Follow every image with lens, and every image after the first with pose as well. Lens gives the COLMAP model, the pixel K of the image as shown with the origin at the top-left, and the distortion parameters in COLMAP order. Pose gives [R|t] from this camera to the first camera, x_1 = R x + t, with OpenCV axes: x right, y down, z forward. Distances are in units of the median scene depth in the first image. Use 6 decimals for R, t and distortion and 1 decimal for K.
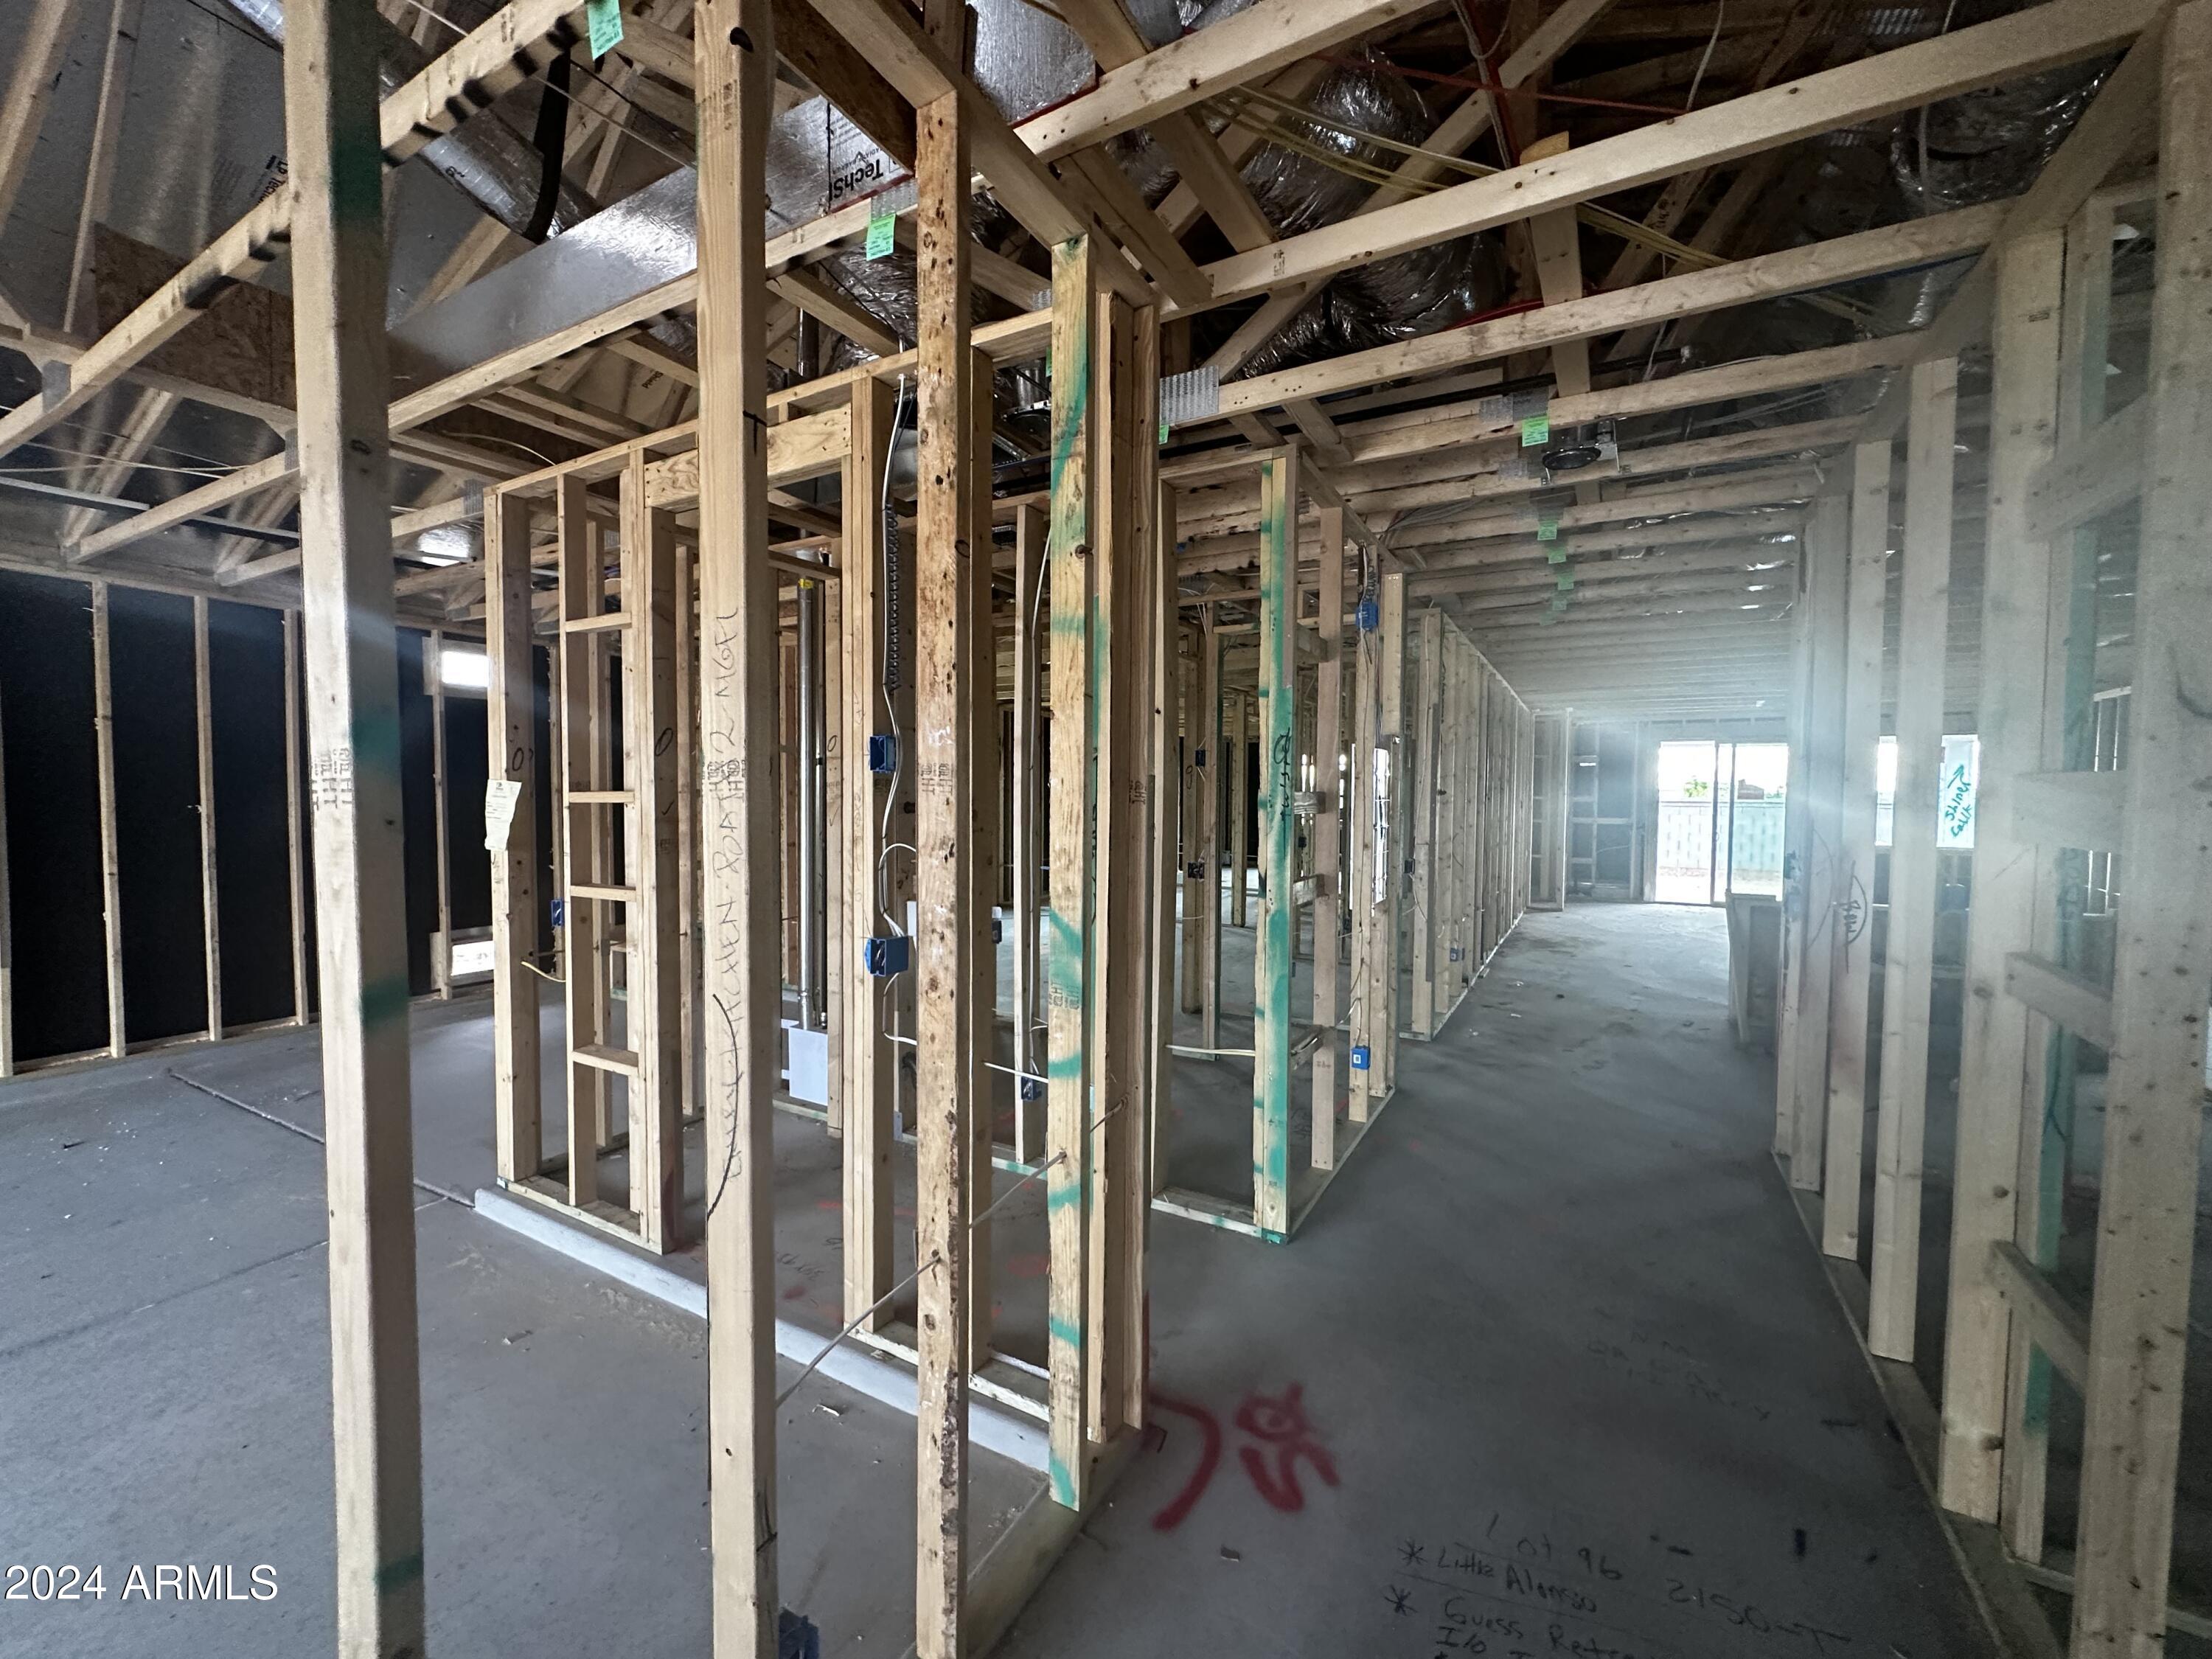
lens RADIAL K [[883.3, 0, 1108.2], [0, 883.3, 831.3], [0, 0, 1]] dist [-0.000980, -0.000876]
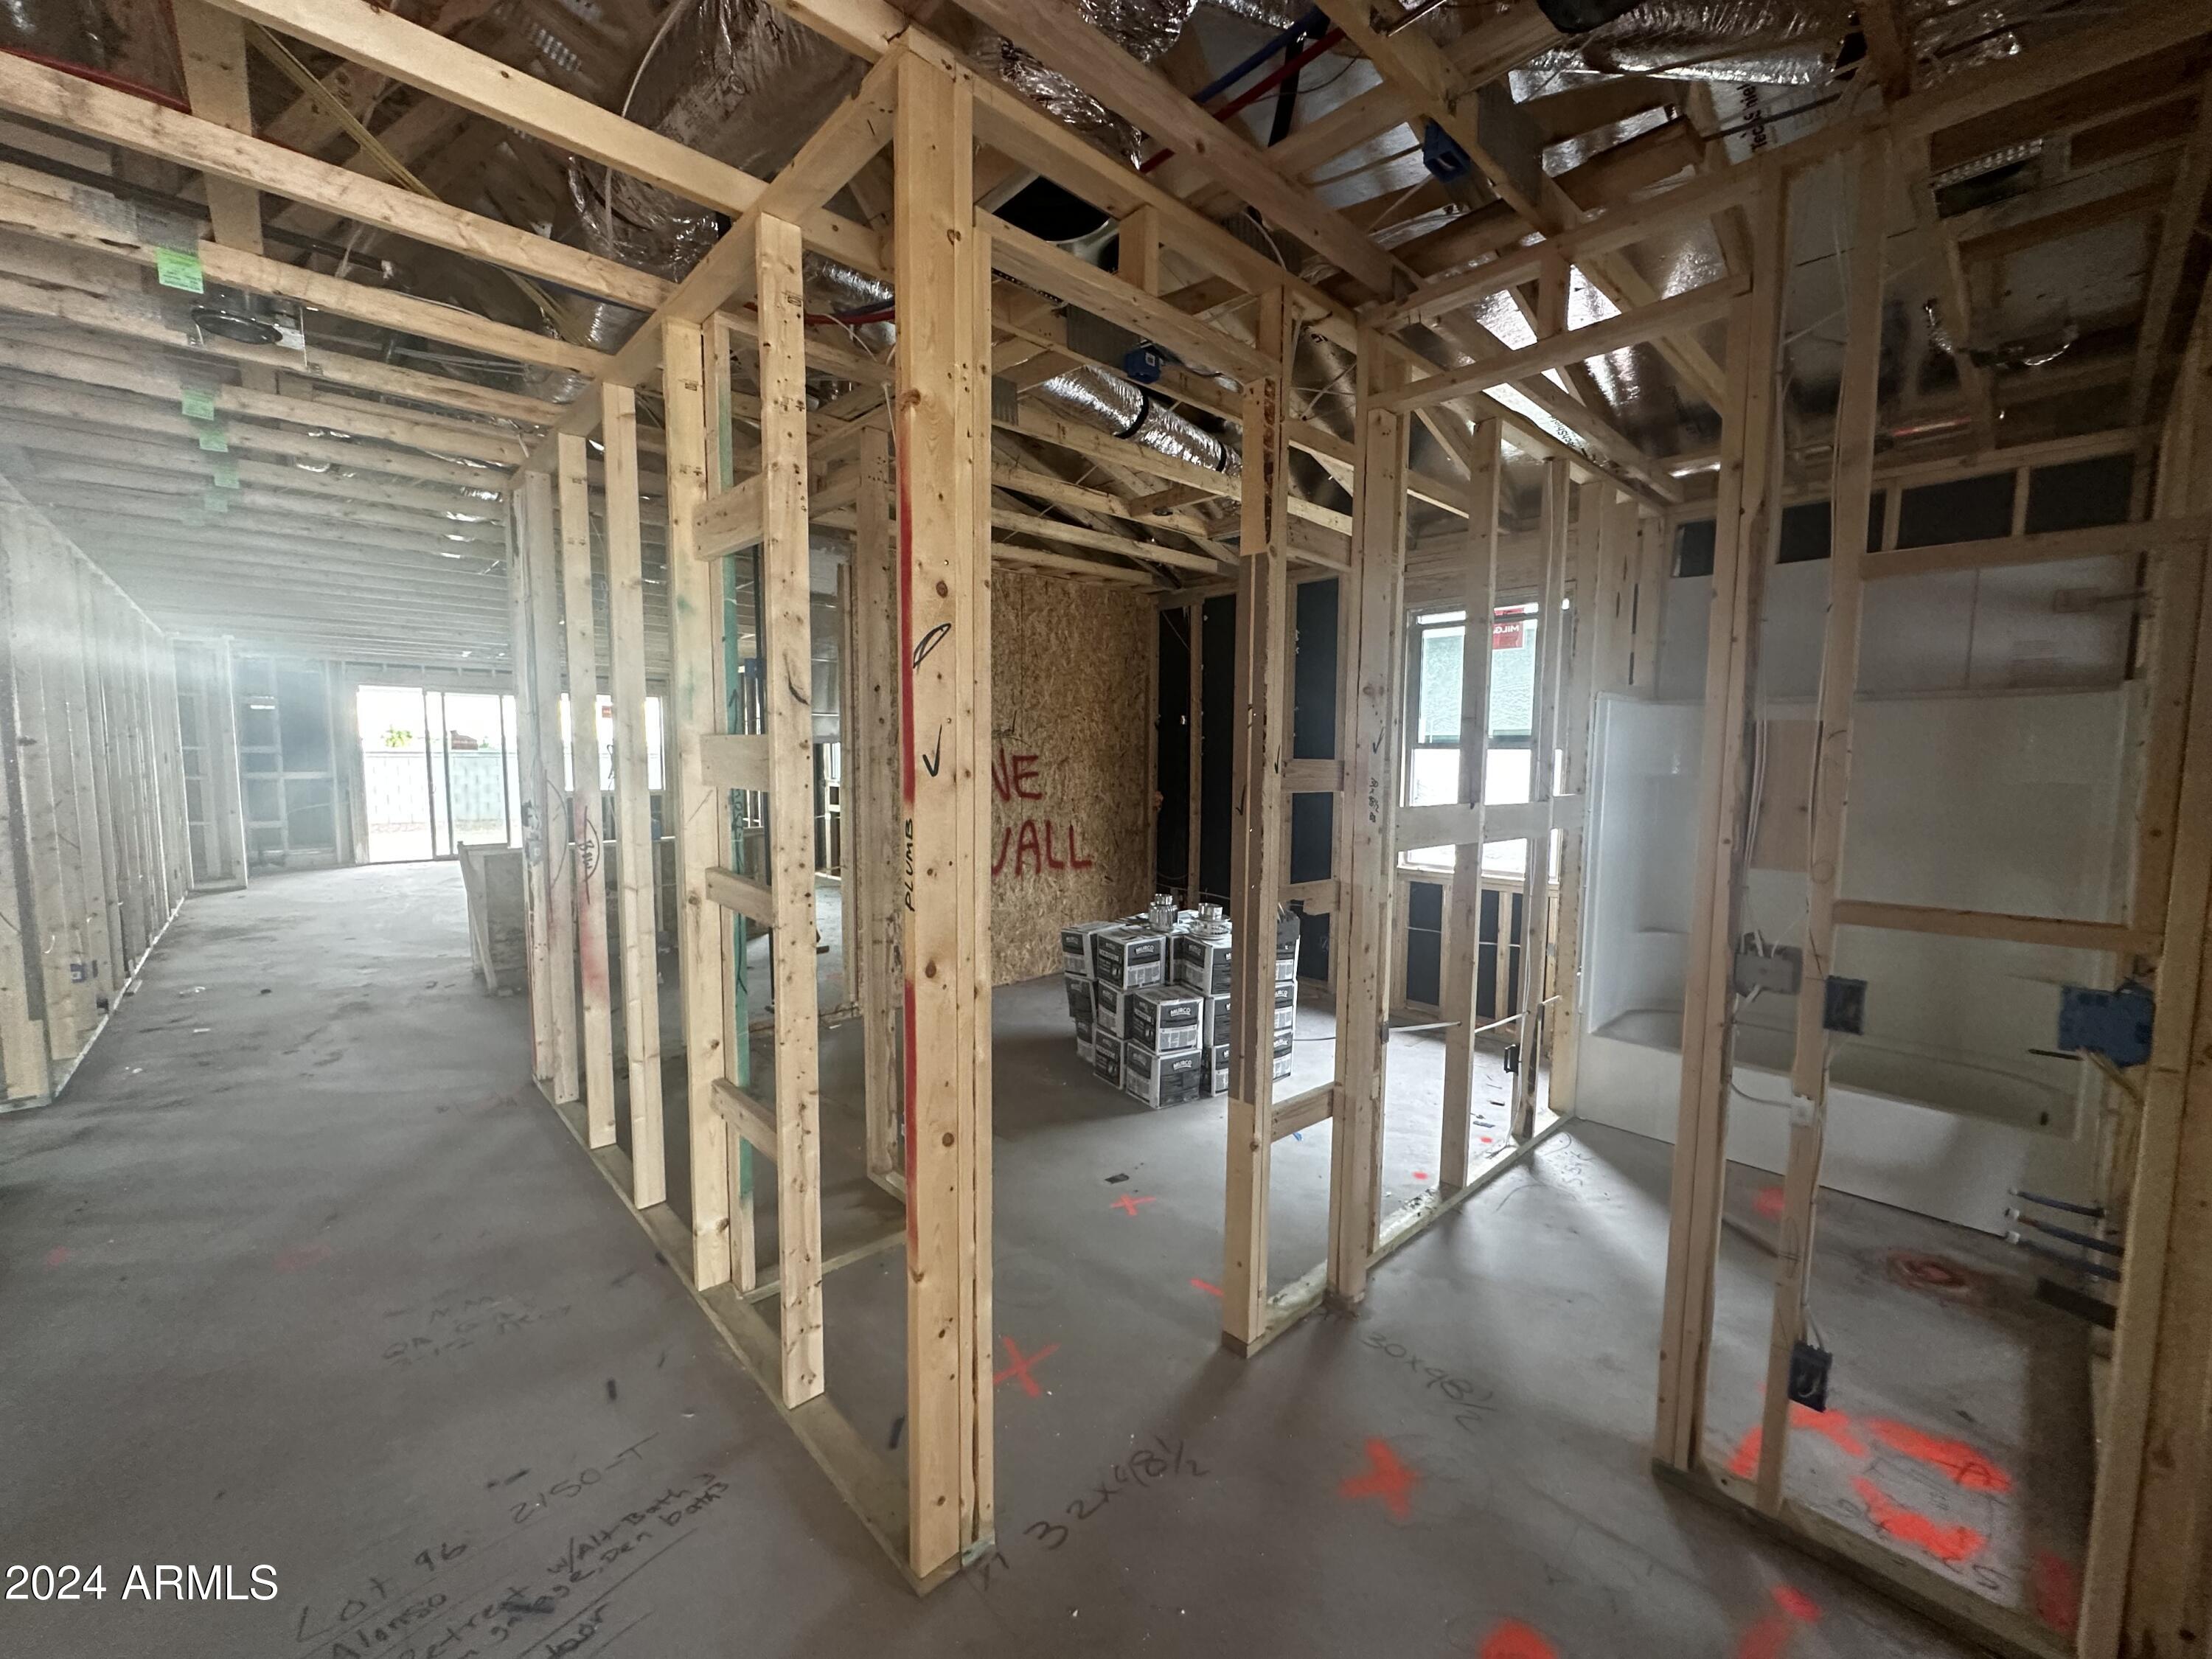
lens RADIAL K [[883.3, 0, 1111.1], [0, 883.3, 829.9], [0, 0, 1]] dist [-0.000980, -0.000876]
pose [[0.297555, -0.087320, 0.950703, -0.037687], [0.034206, 0.996144, 0.080788, -0.004156], [-0.954092, 0.008481, 0.299395, 0.004671]]
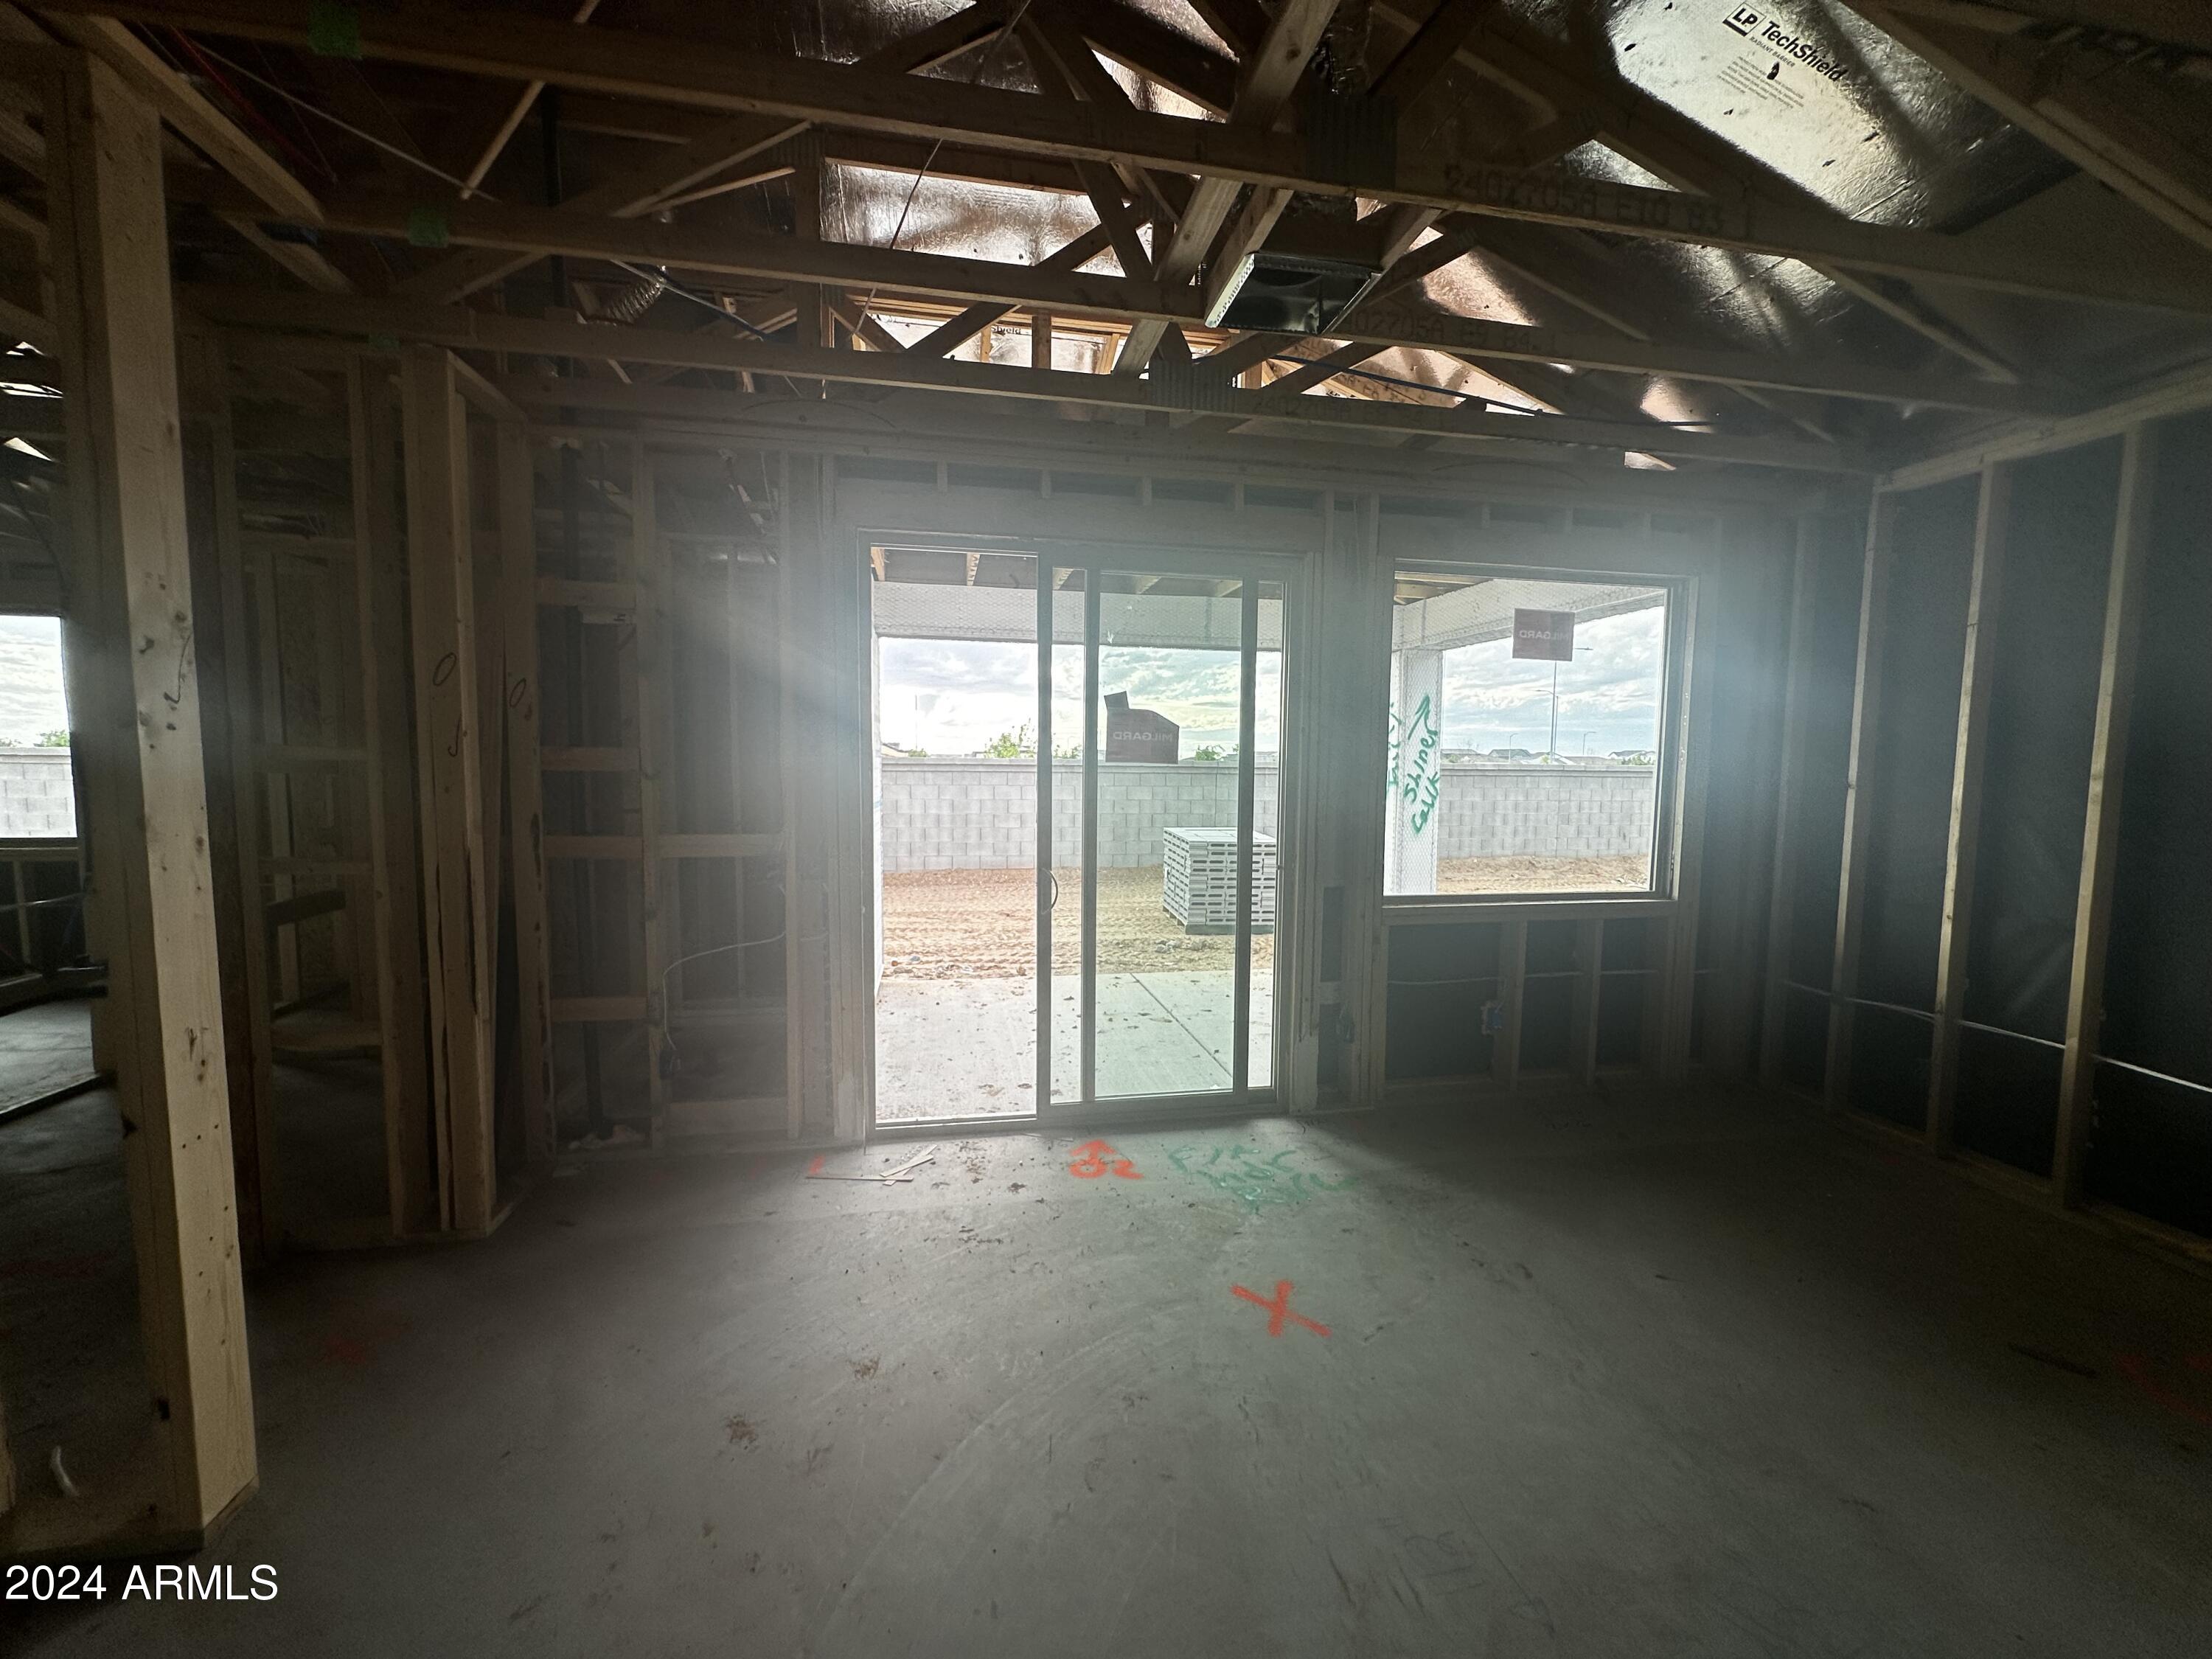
lens RADIAL K [[883.3, 0, 1103.4], [0, 883.3, 831.1], [0, 0, 1]] dist [-0.000980, -0.000876]
pose [[0.765122, -0.046071, 0.642235, 0.341912], [0.020359, 0.998669, 0.047385, -0.016896], [-0.643564, -0.023180, 0.765041, 0.509258]]
